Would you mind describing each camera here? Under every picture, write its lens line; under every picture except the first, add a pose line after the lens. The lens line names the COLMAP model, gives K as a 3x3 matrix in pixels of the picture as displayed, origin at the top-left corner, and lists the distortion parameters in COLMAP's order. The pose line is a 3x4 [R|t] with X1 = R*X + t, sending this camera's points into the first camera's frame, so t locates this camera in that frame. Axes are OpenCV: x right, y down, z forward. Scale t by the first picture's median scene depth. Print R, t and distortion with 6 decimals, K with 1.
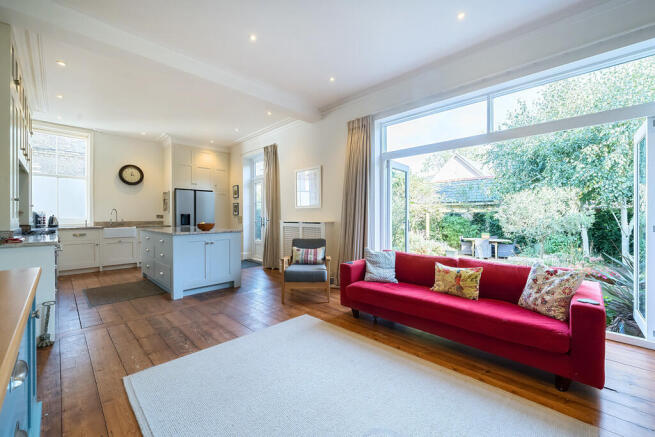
lens RADIAL K [[269.5, 0, 327.5], [0, 269.5, 218.5], [0, 0, 1]] dist [-0.001608, -0.000201]
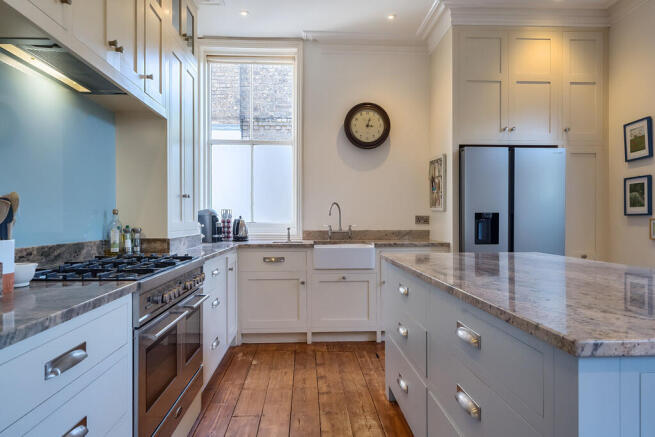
lens RADIAL K [[436.0, 0, 327.5], [0, 436.0, 218.5], [0, 0, 1]] dist [0.000281, -0.000071]
pose [[0.741105, -0.002952, -0.671383, -0.326139], [-0.004110, 0.999952, -0.008934, -0.003040], [0.671377, 0.009381, 0.741057, 0.470318]]
